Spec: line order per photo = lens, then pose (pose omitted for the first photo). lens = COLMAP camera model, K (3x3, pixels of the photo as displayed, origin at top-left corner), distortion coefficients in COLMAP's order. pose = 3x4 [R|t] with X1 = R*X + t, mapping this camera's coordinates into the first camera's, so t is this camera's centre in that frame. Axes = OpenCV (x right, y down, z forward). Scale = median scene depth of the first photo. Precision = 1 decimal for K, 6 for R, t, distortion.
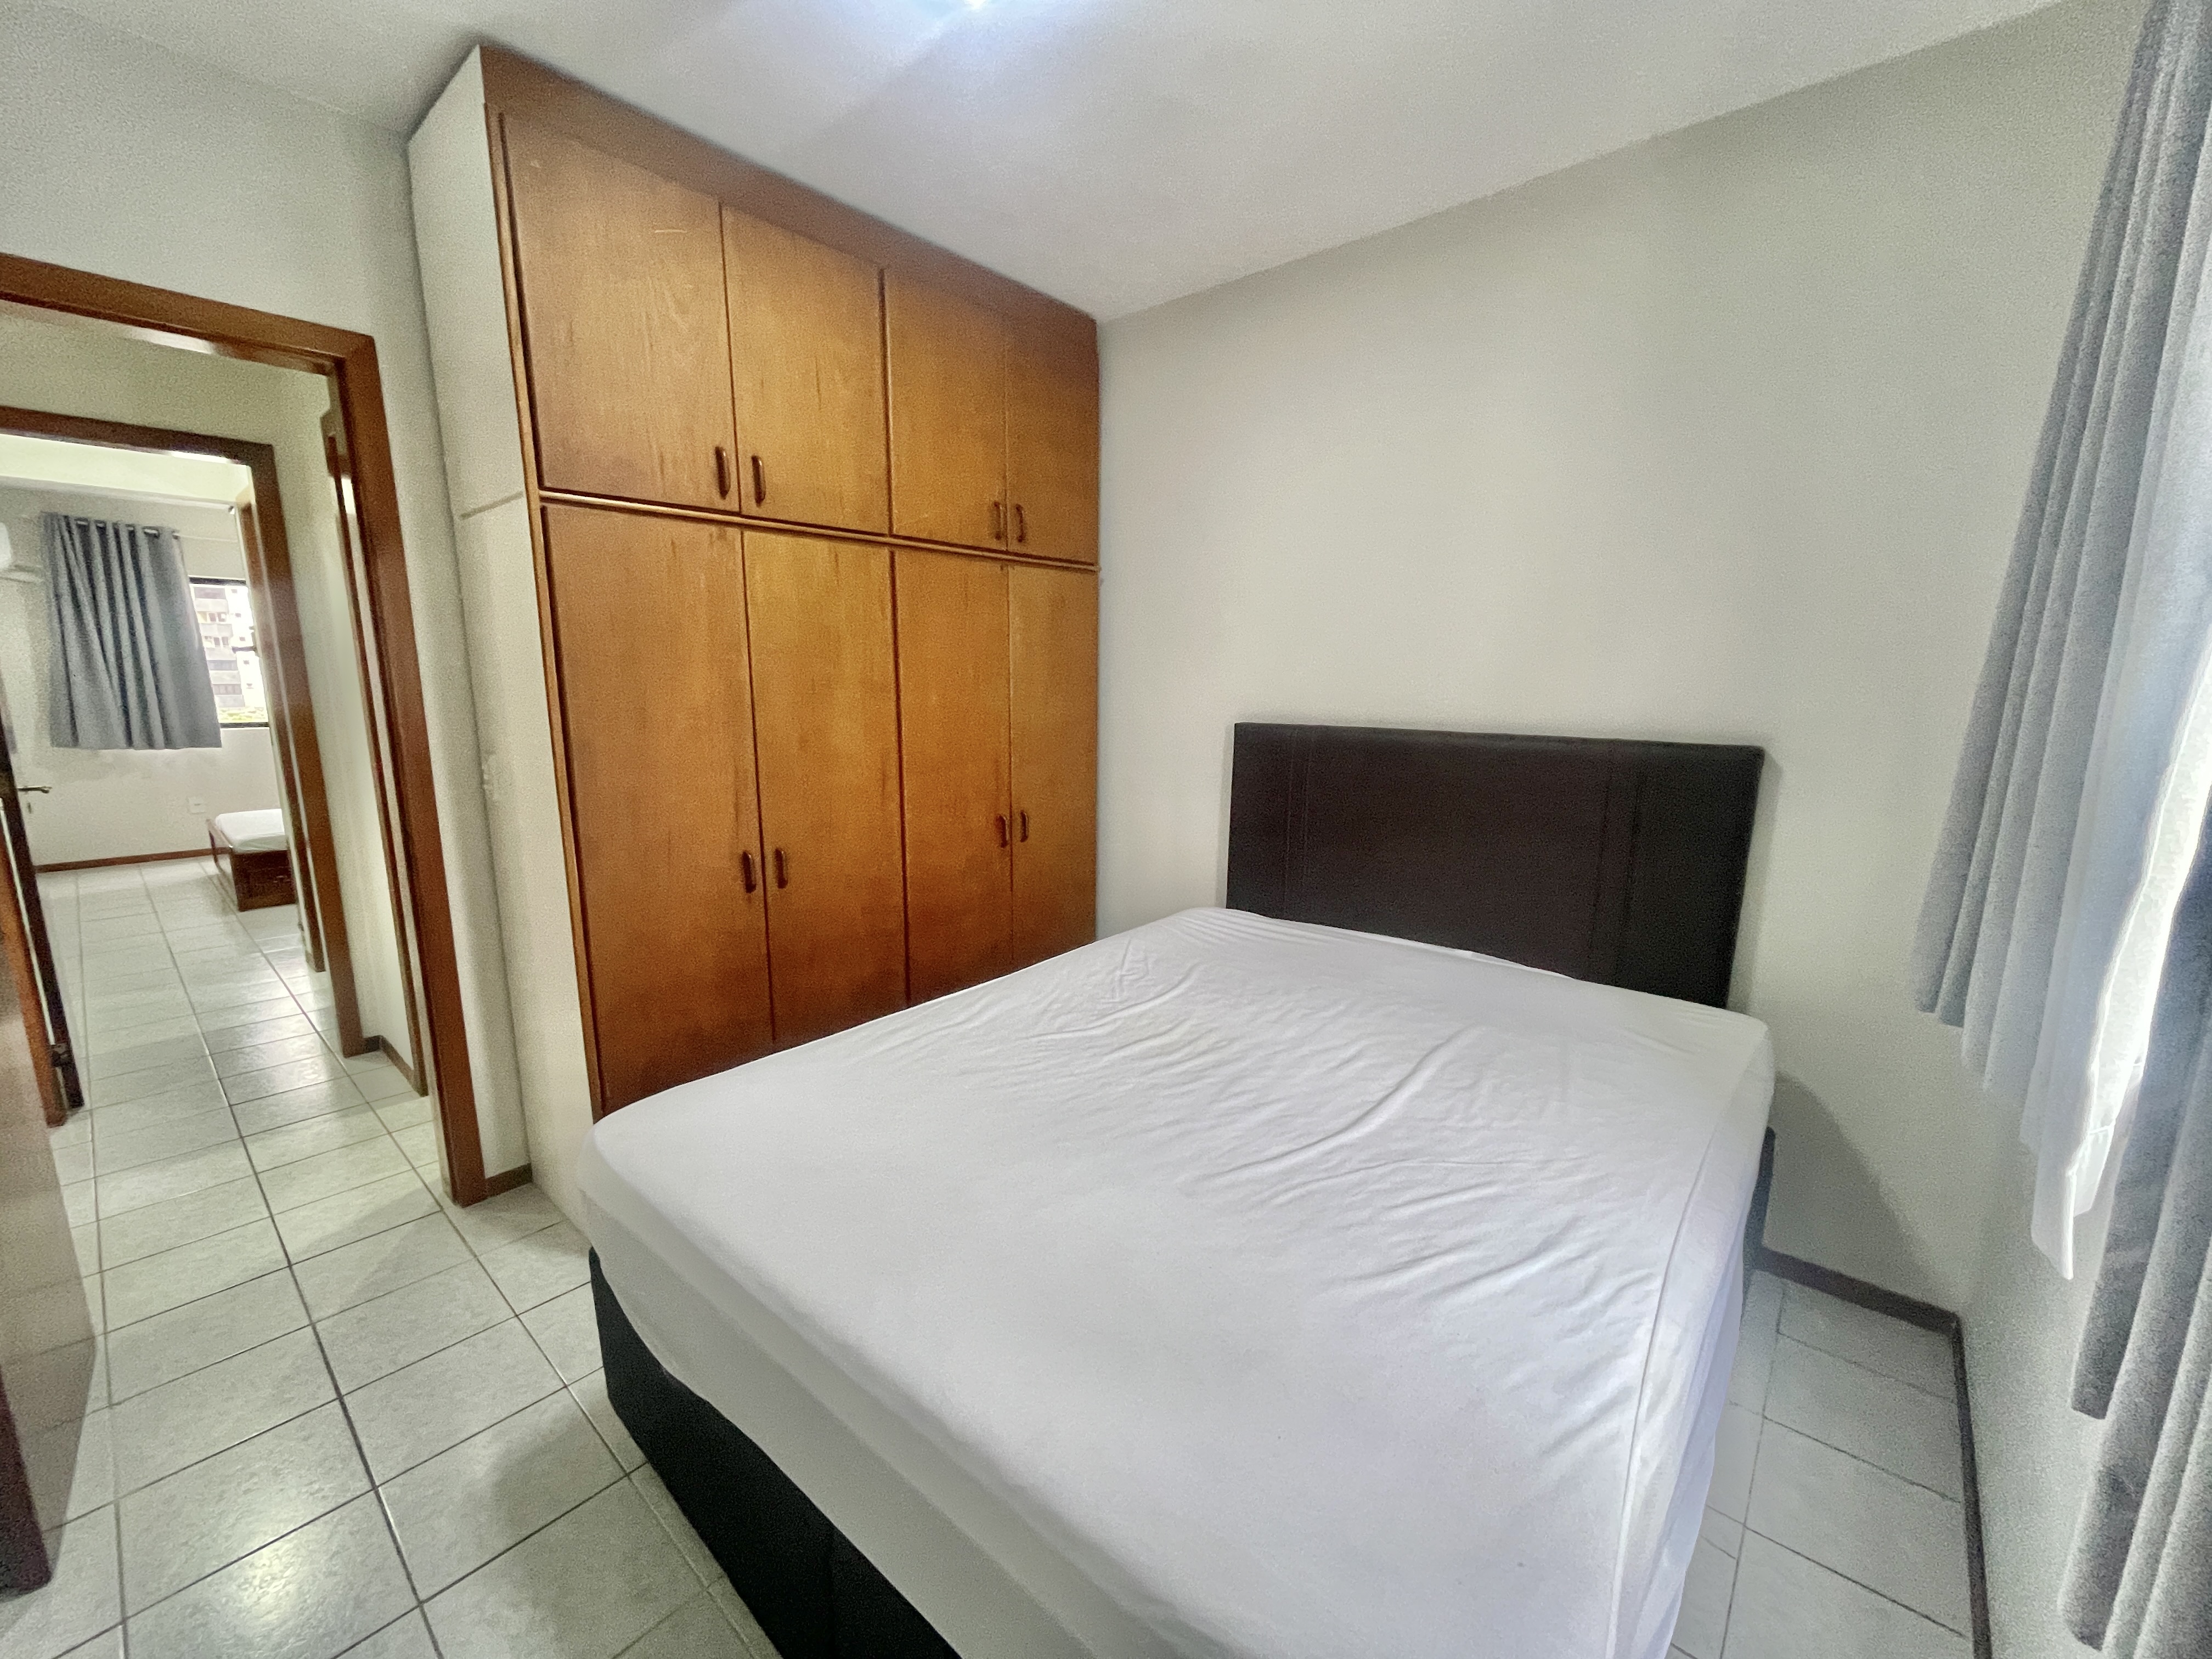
lens RADIAL K [[890.3, 0, 1100.5], [0, 890.3, 829.5], [0, 0, 1]] dist [-0.003882, 0.000390]
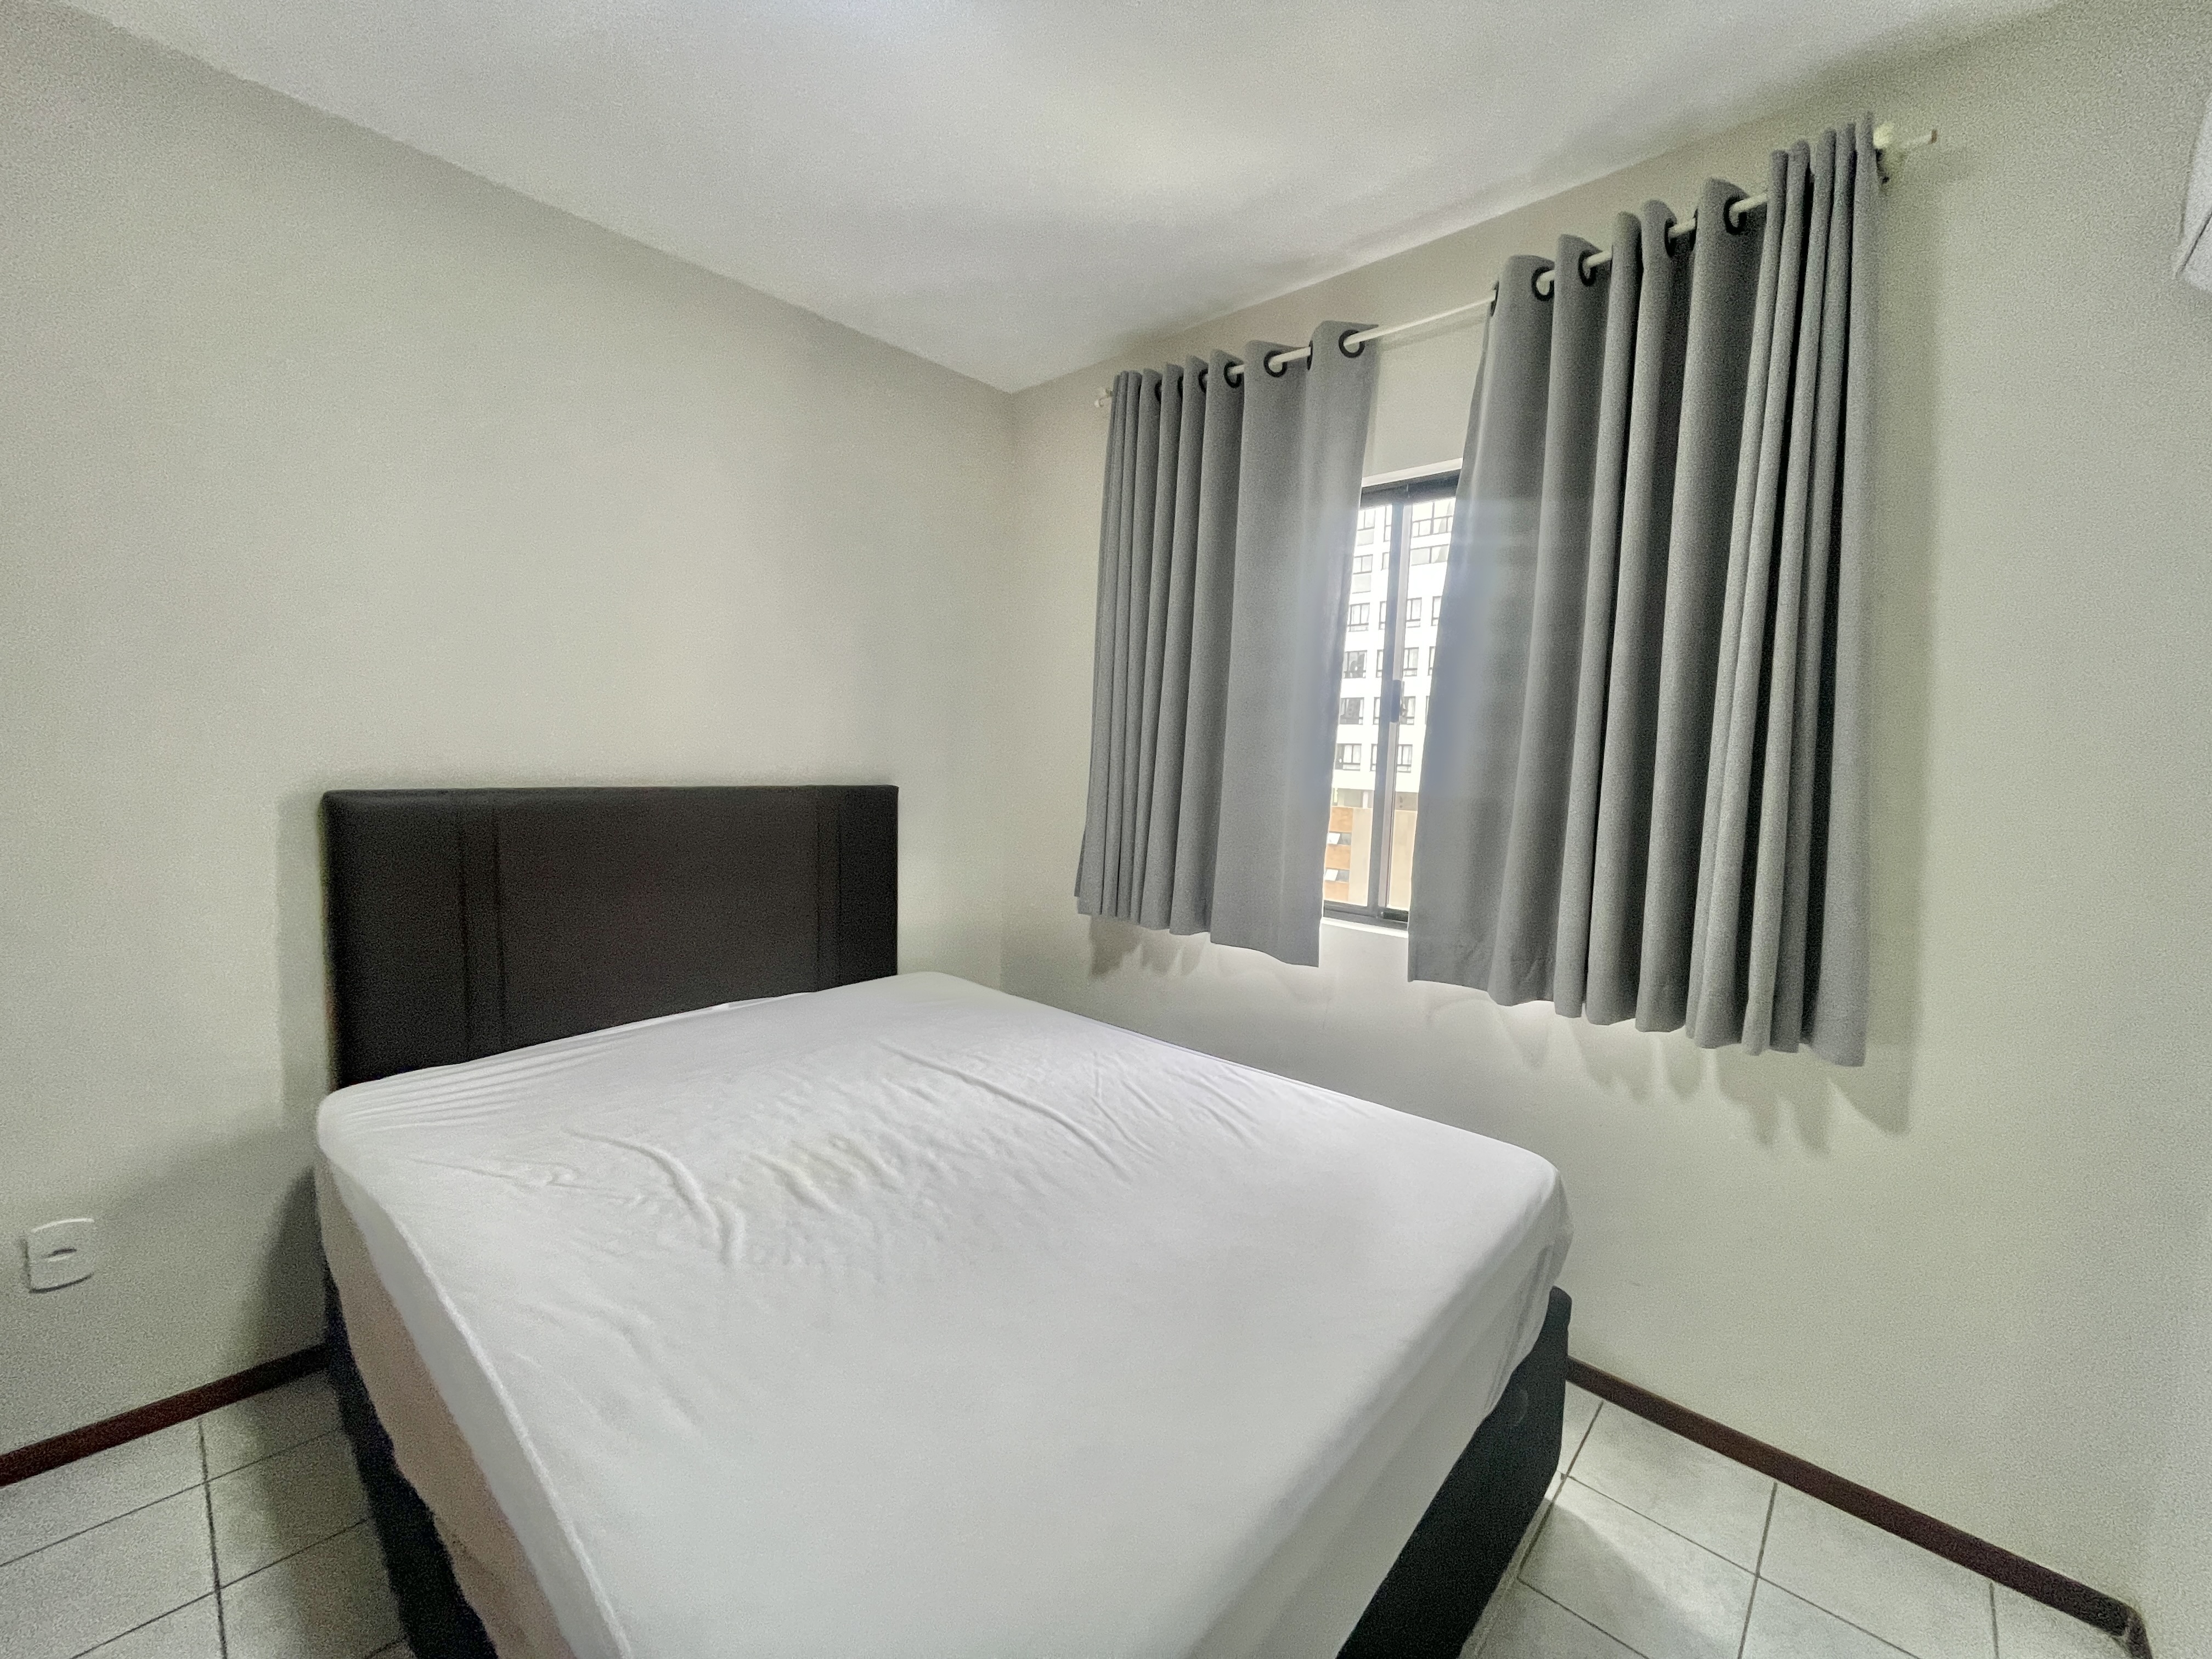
lens RADIAL K [[890.3, 0, 1100.5], [0, 890.3, 829.5], [0, 0, 1]] dist [-0.003882, 0.000390]
pose [[0.031456, -0.094619, 0.995016, -0.632947], [0.143350, 0.985644, 0.089196, -0.097273], [-0.989172, 0.139830, 0.044568, 0.591659]]
